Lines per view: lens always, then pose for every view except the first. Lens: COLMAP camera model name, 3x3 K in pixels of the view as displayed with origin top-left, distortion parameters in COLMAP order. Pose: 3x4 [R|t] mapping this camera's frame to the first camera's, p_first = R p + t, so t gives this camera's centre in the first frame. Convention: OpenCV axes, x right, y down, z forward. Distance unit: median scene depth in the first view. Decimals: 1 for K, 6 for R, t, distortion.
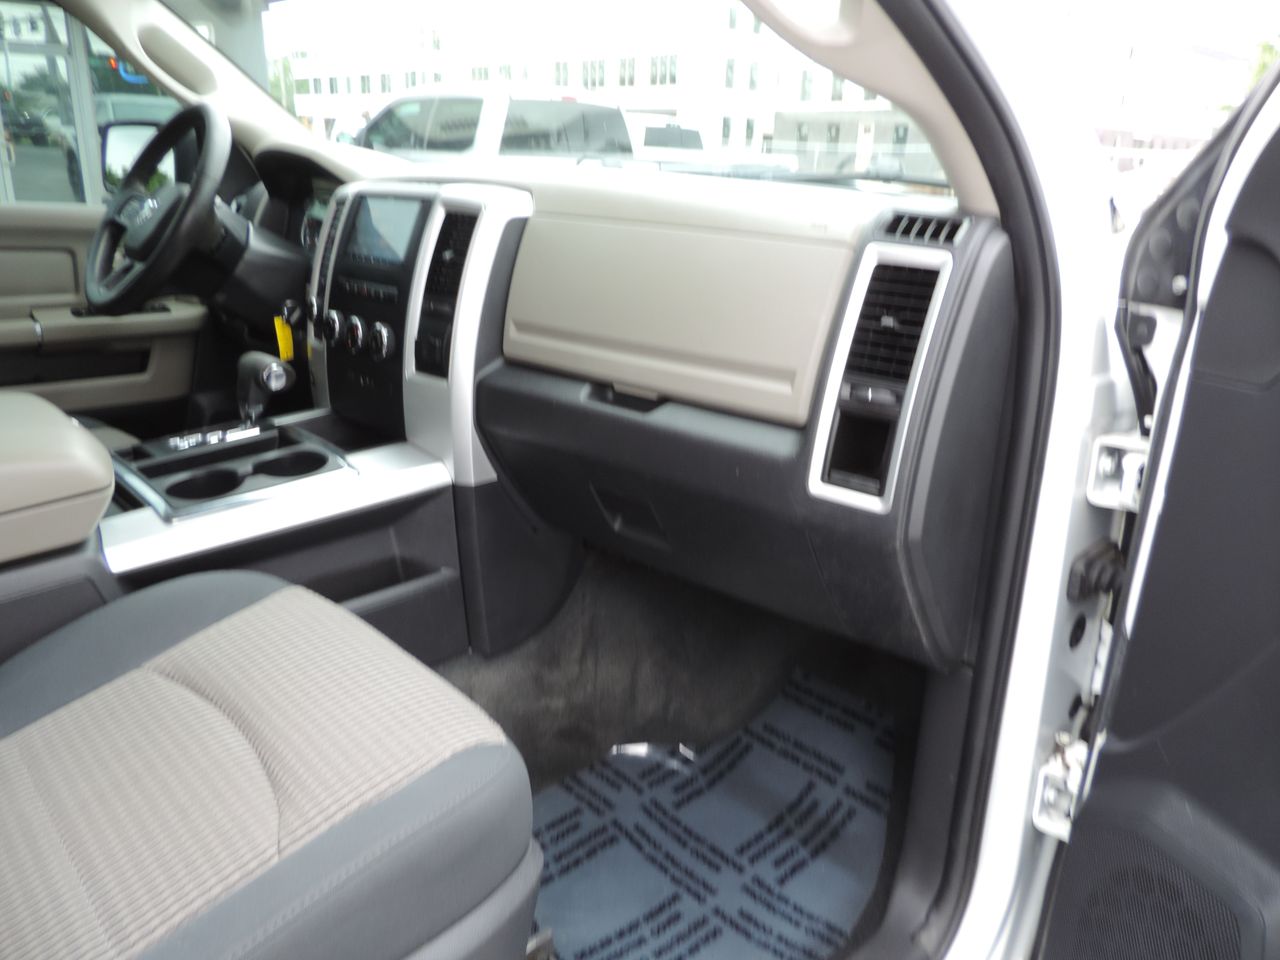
lens RADIAL K [[936.6, 0, 642.5], [0, 936.6, 463.0], [0, 0, 1]] dist [-0.071989, 0.160033]
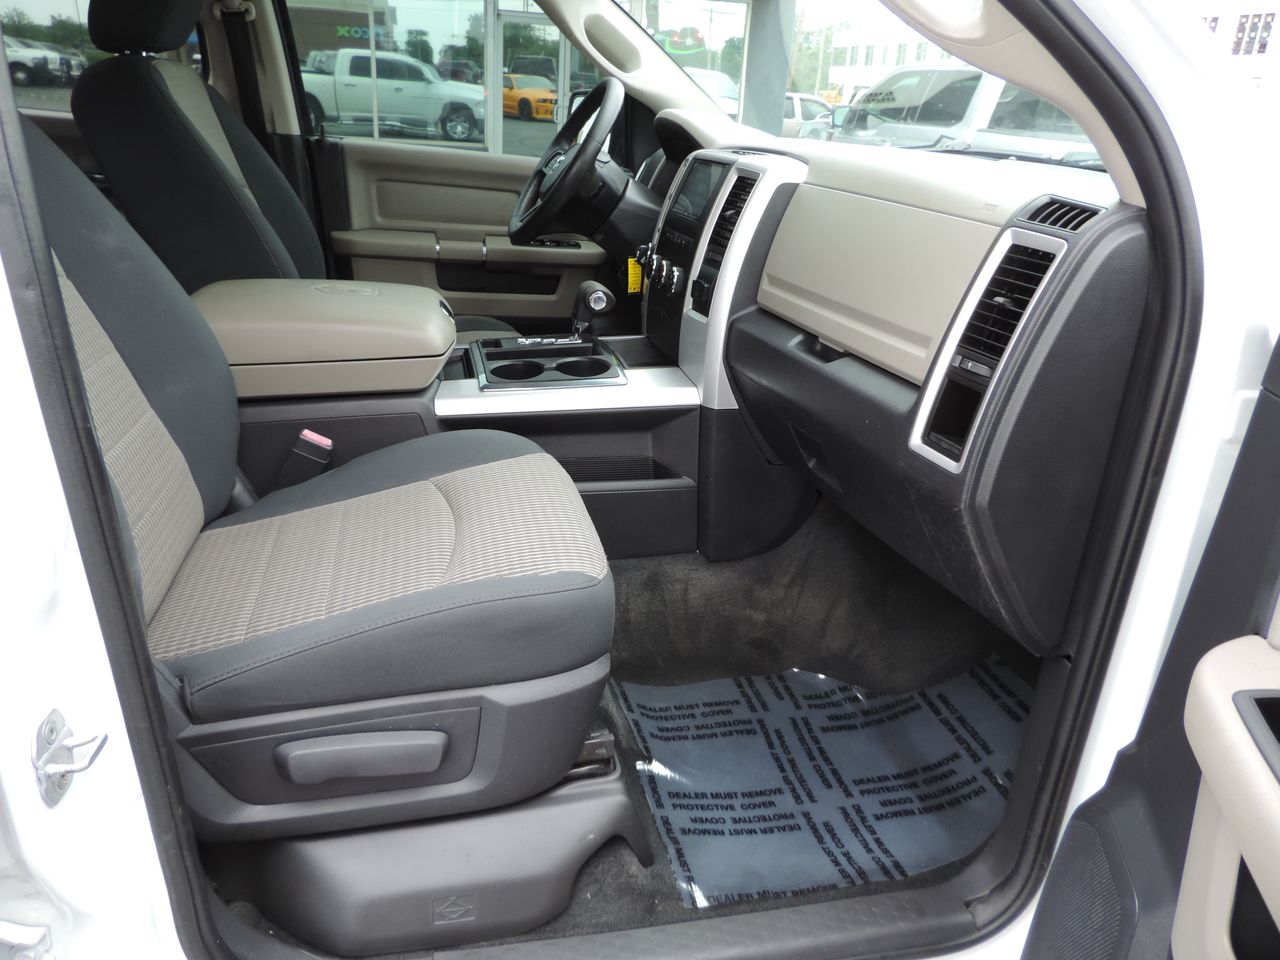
lens RADIAL K [[922.5, 0, 640.0], [0, 922.5, 480.0], [0, 0, 1]] dist [-0.000745, -0.000608]
pose [[0.860169, 0.210242, -0.464659, 0.299959], [-0.190827, 0.977575, 0.089063, 0.023661], [0.472963, 0.012060, 0.881000, -0.072352]]
